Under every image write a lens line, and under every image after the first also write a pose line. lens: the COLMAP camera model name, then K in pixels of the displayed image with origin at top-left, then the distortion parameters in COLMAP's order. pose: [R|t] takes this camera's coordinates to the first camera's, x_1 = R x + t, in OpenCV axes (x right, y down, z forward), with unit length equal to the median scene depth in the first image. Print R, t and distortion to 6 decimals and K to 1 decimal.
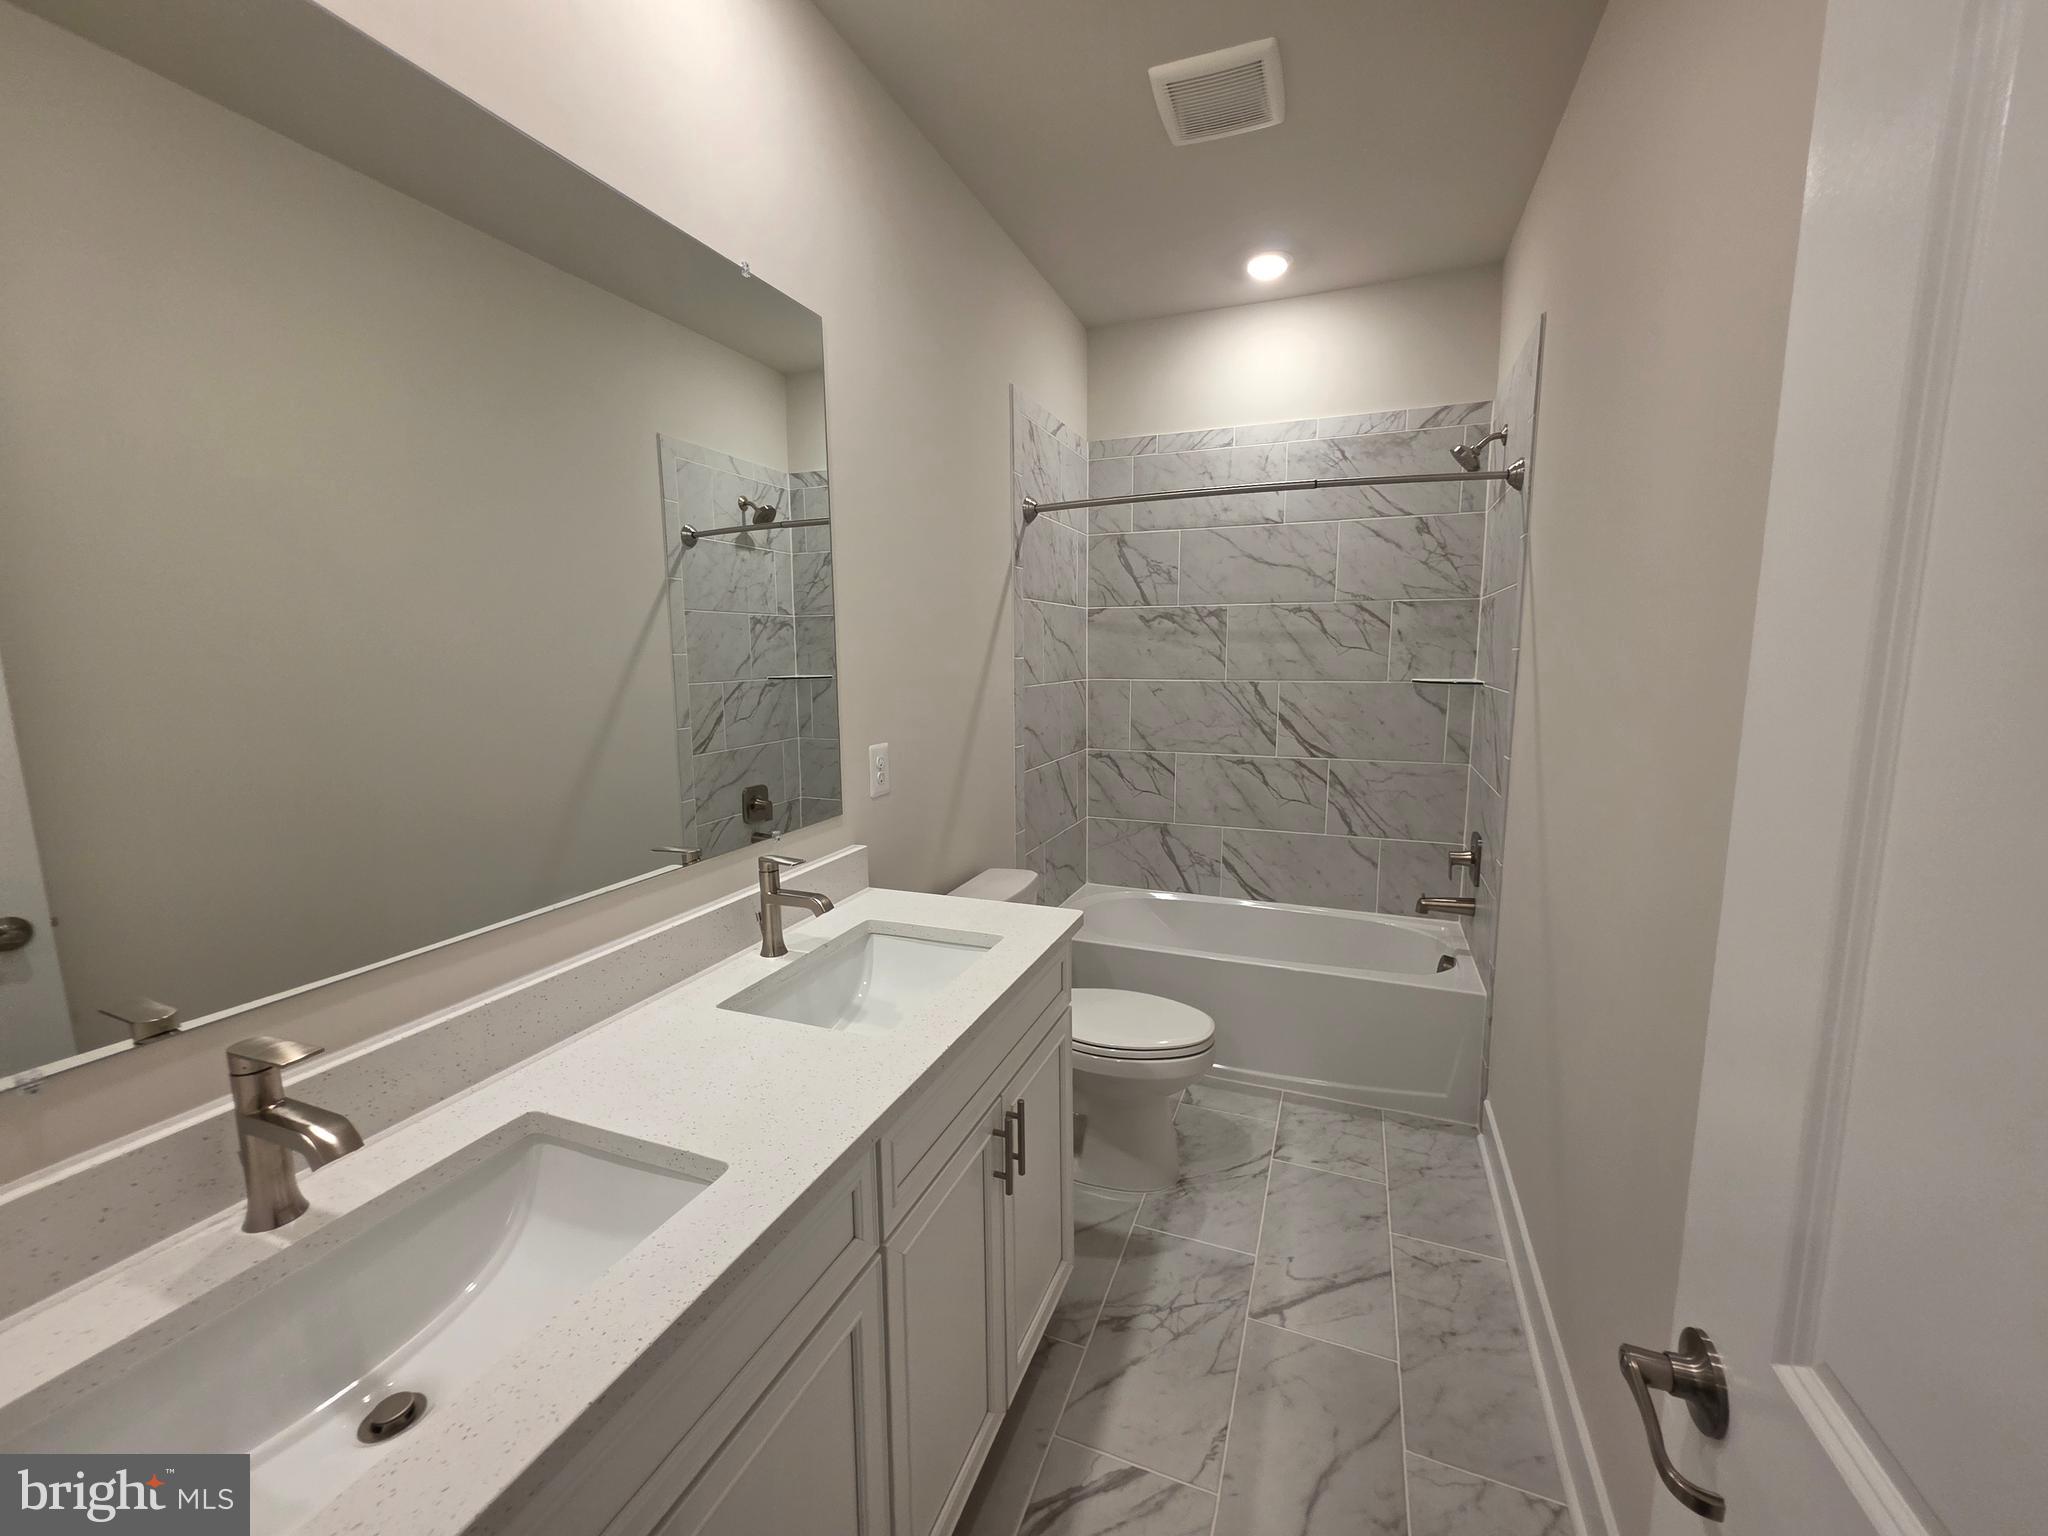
lens RADIAL K [[817.0, 0, 1030.0], [0, 817.0, 764.3], [0, 0, 1]] dist [0.001778, 0.000367]
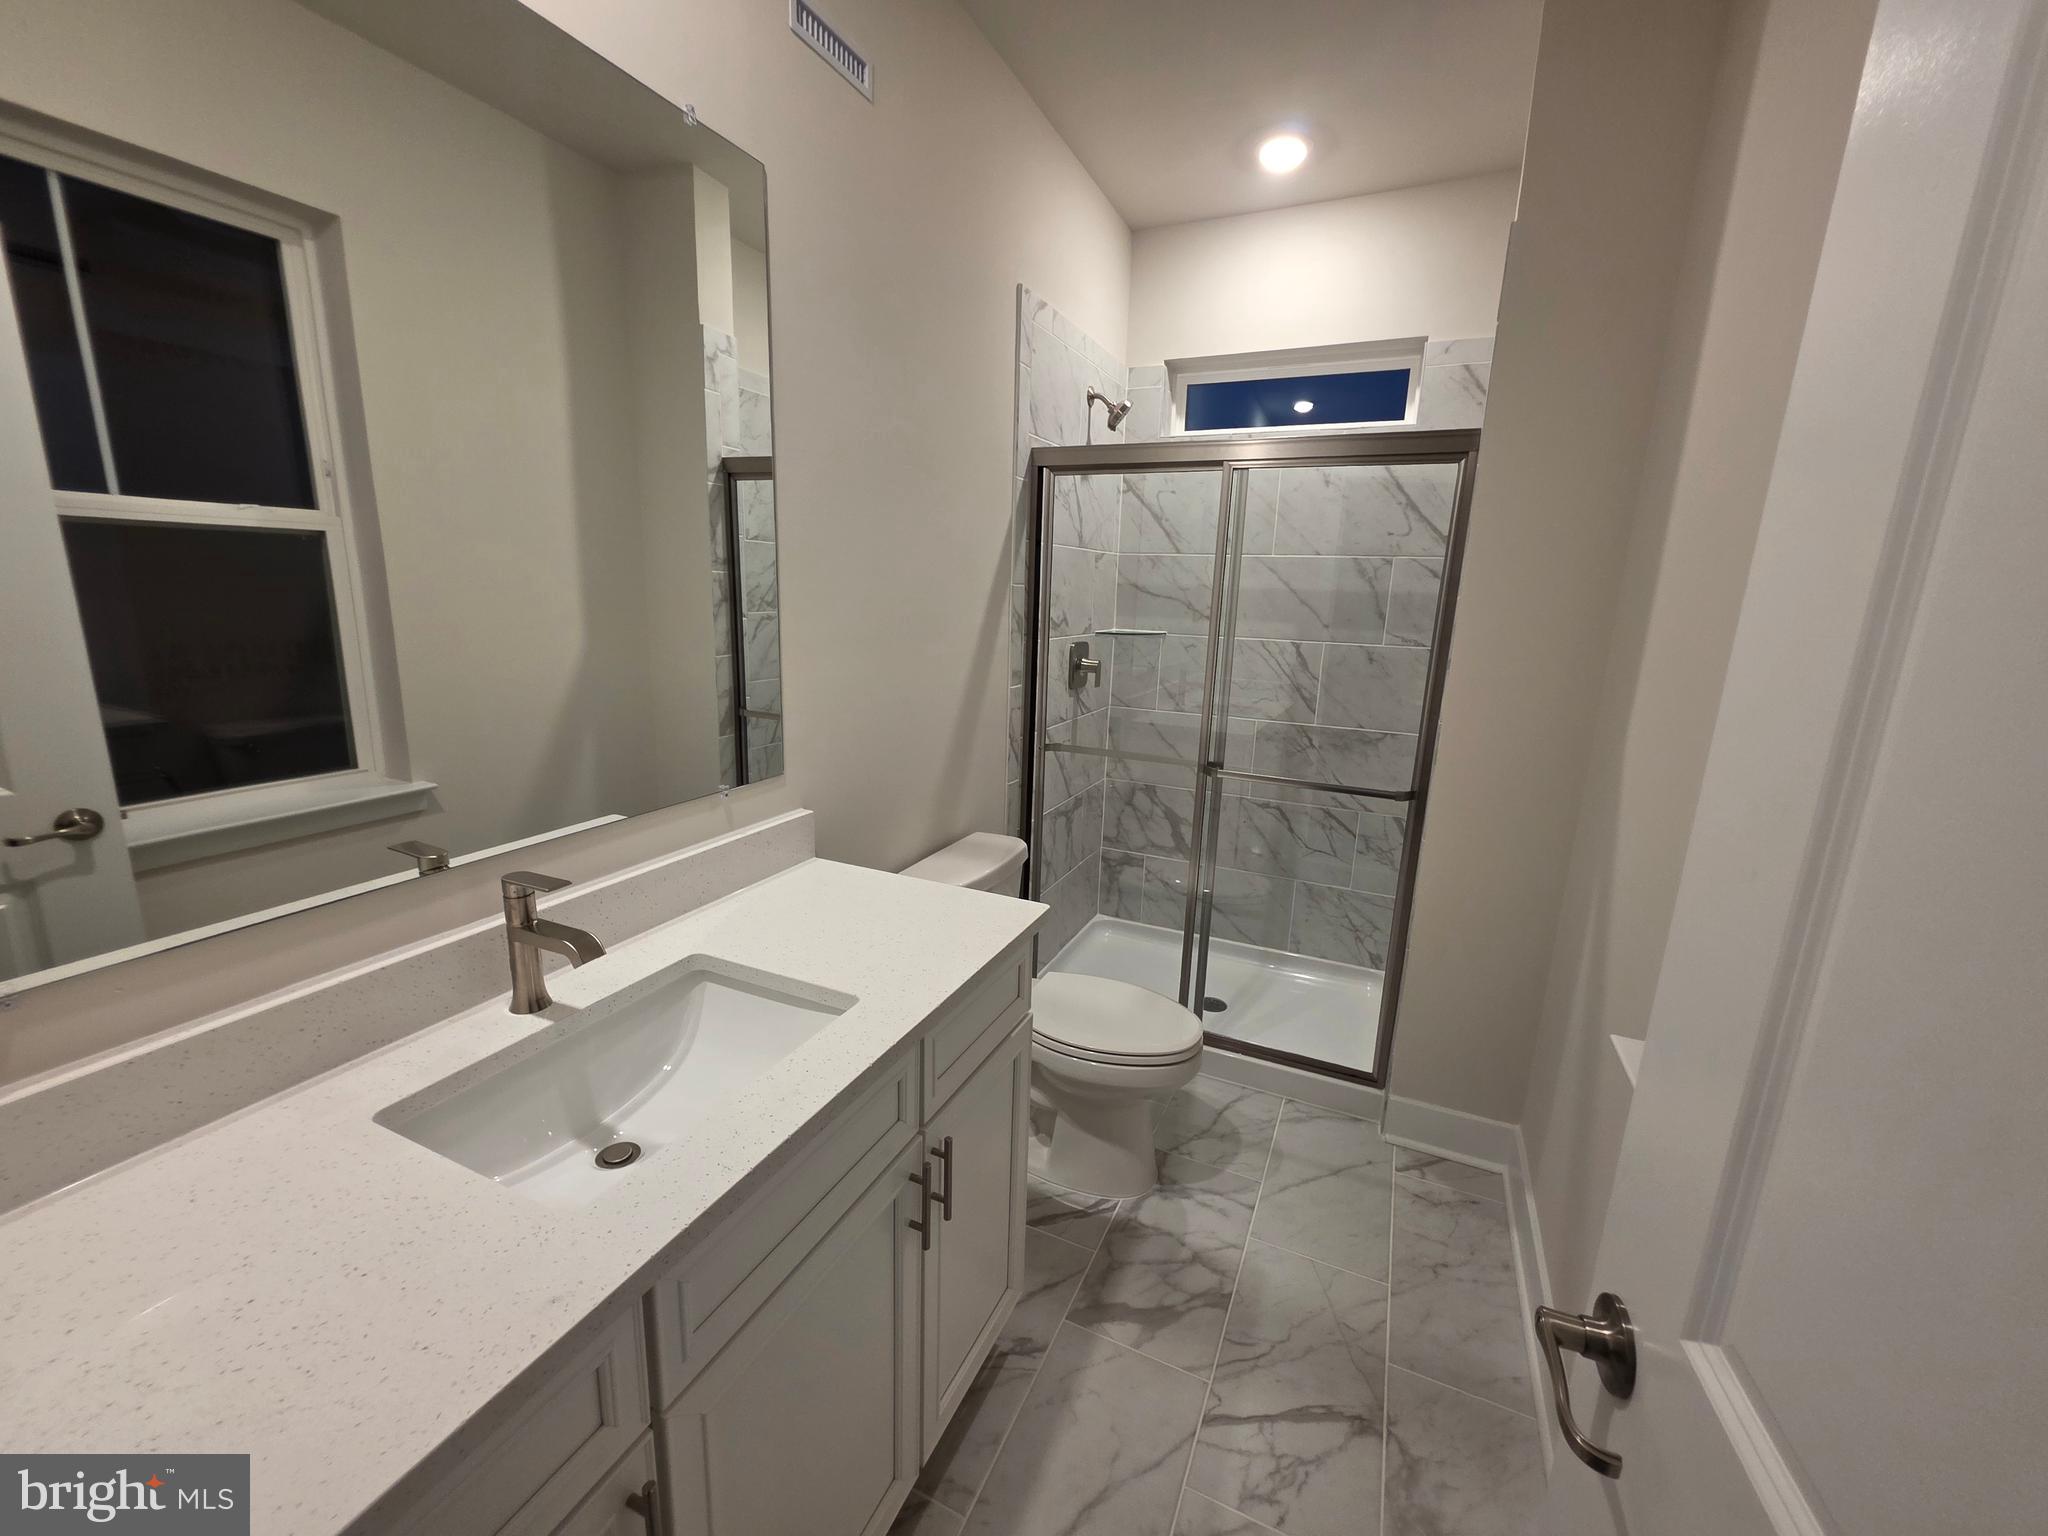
lens RADIAL K [[827.1, 0, 998.4], [0, 827.1, 777.3], [0, 0, 1]] dist [-0.000931, 0.000070]
pose [[0.996580, 0.050026, -0.065770, 0.079529], [-0.044360, 0.995396, 0.084965, -0.029597], [0.069718, -0.081757, 0.994211, 0.199124]]
